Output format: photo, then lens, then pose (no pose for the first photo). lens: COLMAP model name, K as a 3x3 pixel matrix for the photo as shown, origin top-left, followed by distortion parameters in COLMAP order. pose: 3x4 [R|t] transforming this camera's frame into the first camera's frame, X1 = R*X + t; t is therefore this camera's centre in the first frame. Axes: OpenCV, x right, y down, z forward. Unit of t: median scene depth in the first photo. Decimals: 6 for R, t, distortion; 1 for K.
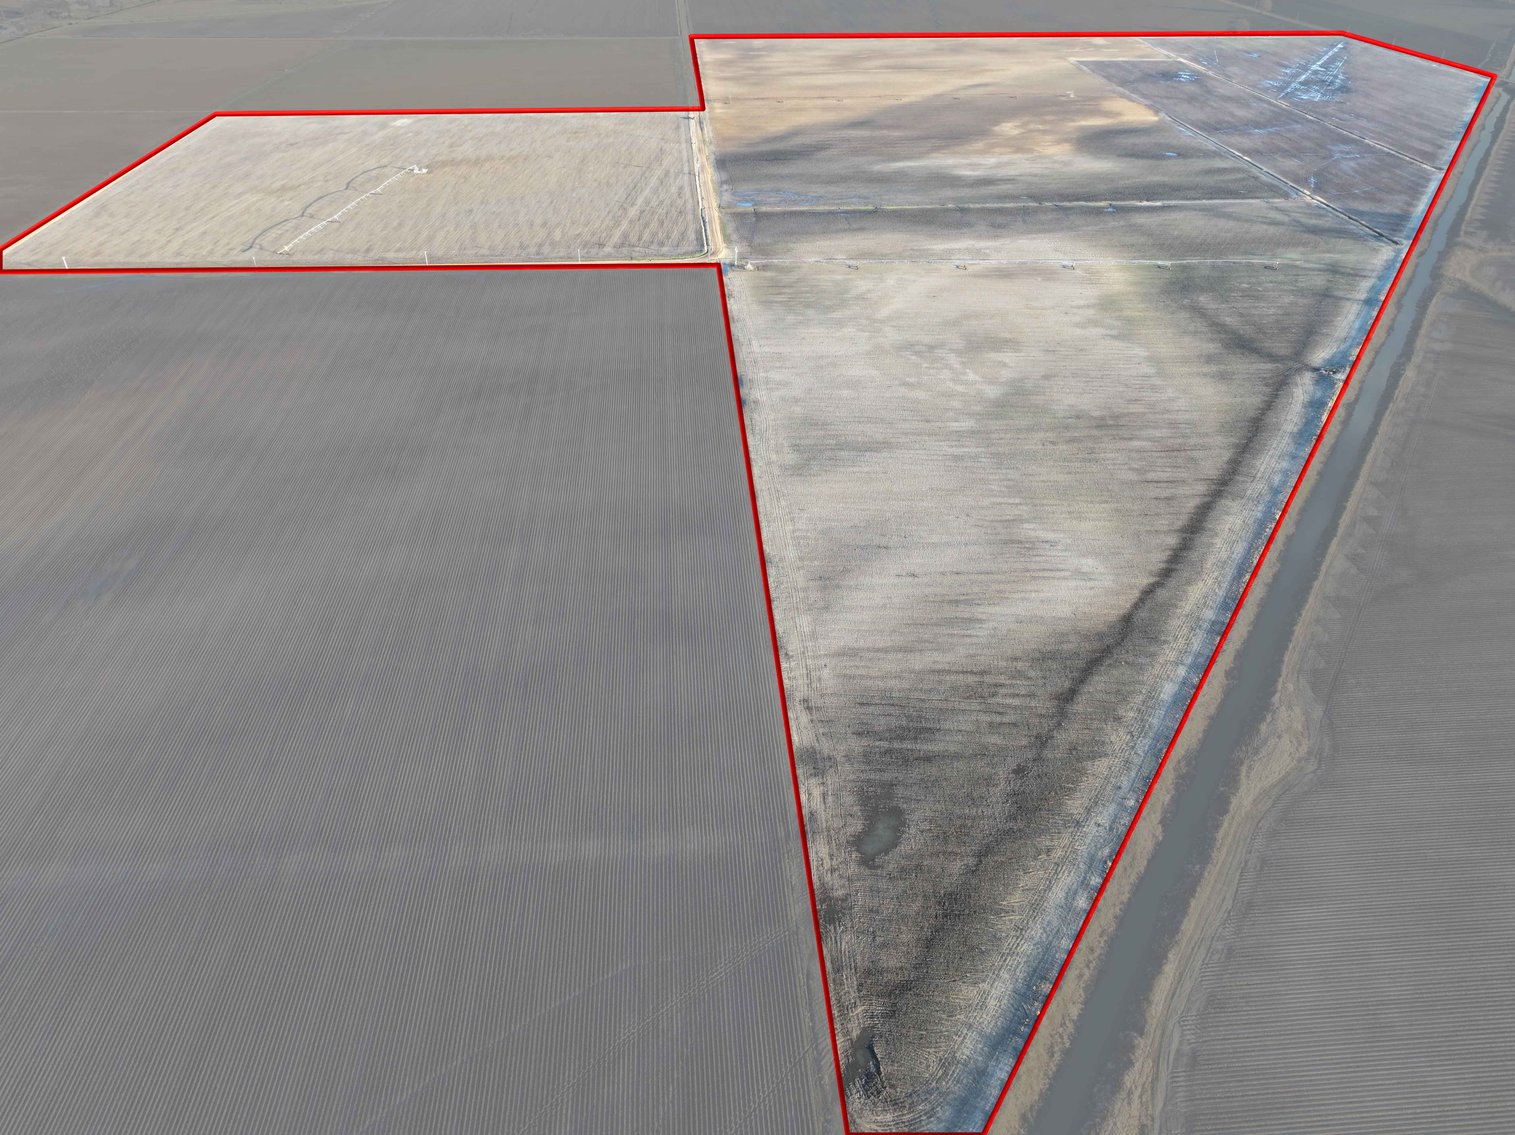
lens RADIAL K [[1066.7, 0, 763.3], [0, 1066.7, 568.1], [0, 0, 1]] dist [-0.004345, 0.022050]
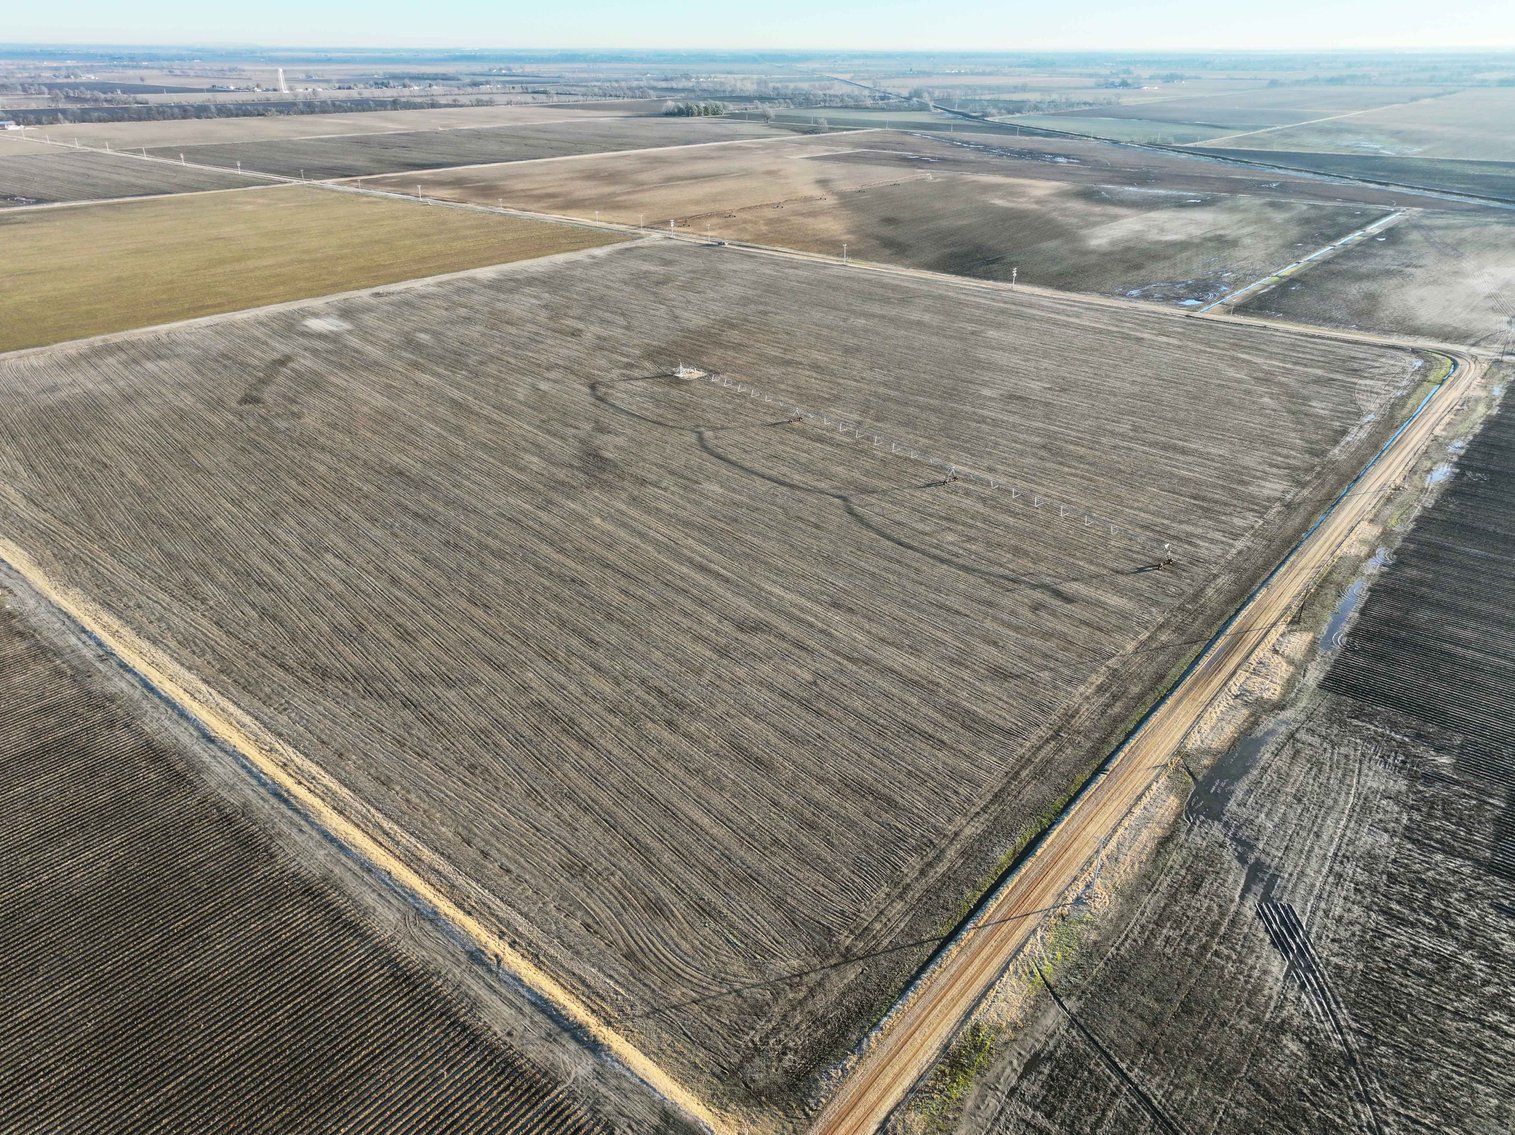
lens RADIAL K [[1066.7, 0, 763.3], [0, 1066.7, 568.1], [0, 0, 1]] dist [-0.004345, 0.022050]
pose [[0.702163, -0.324664, 0.633687, -0.786772], [0.407229, 0.913175, 0.016624, -0.356993], [-0.584064, 0.246383, 0.773411, 0.787735]]
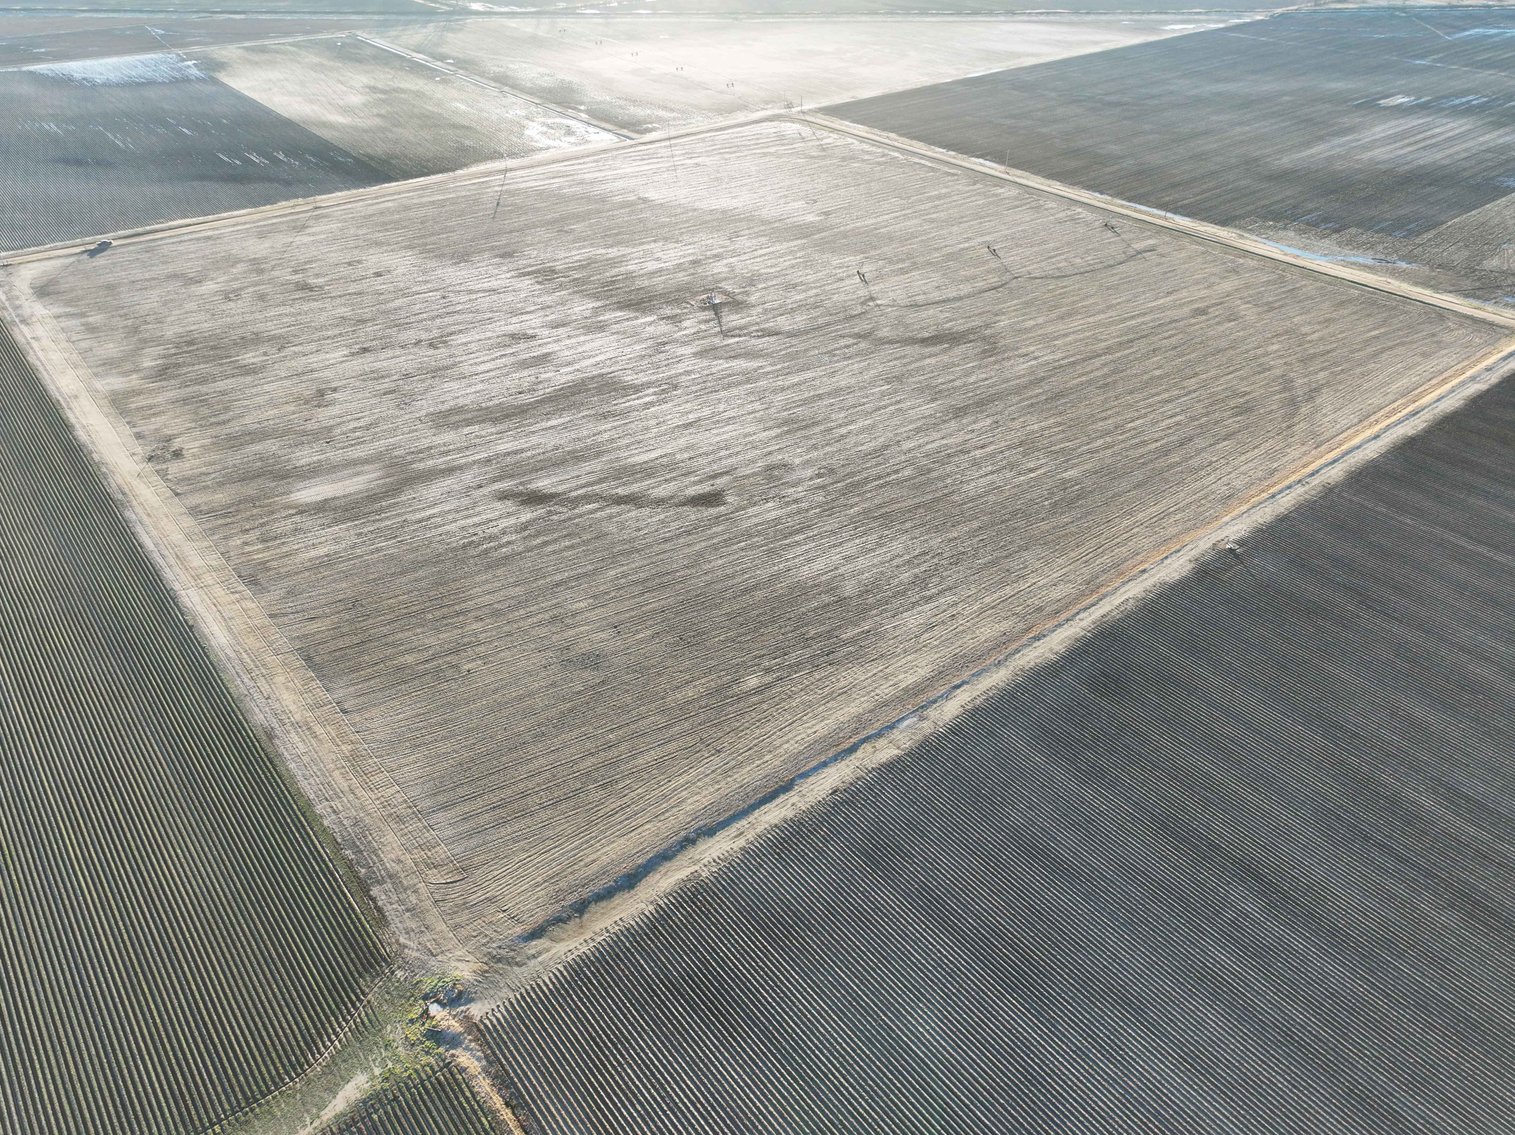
lens RADIAL K [[1066.7, 0, 763.3], [0, 1066.7, 568.1], [0, 0, 1]] dist [-0.004345, 0.022050]
pose [[-0.559681, -0.498410, 0.662076, -0.930276], [0.458885, 0.478868, 0.748406, -0.857817], [-0.690059, 0.722685, -0.039301, 1.372980]]
